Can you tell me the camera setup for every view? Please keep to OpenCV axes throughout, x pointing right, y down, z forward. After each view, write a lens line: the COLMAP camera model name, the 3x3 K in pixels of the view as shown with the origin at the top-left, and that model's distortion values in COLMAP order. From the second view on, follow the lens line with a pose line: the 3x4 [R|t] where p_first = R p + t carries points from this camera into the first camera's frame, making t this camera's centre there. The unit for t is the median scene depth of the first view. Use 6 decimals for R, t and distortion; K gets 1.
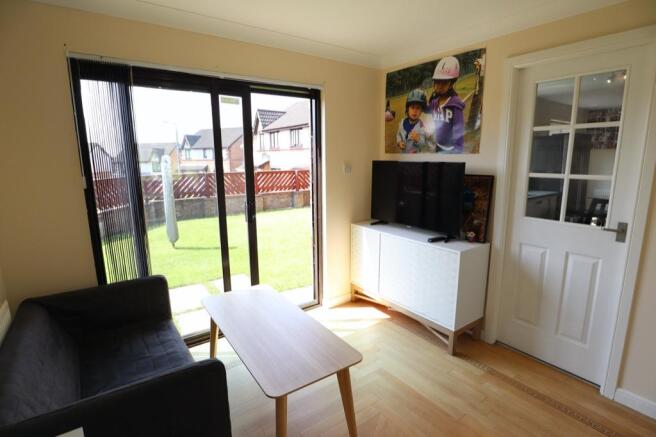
lens RADIAL K [[336.0, 0, 328.0], [0, 336.0, 218.5], [0, 0, 1]] dist [-0.029741, -0.000022]
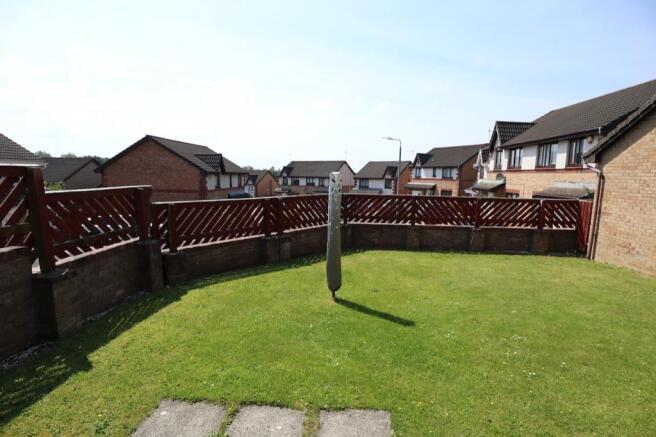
lens RADIAL K [[336.0, 0, 328.0], [0, 336.0, 218.5], [0, 0, 1]] dist [-0.029741, -0.000022]
pose [[0.786982, 0.107577, -0.607525, -0.012984], [-0.141629, 0.989886, -0.008181, -0.021981], [0.600500, 0.092482, 0.794259, 0.114237]]
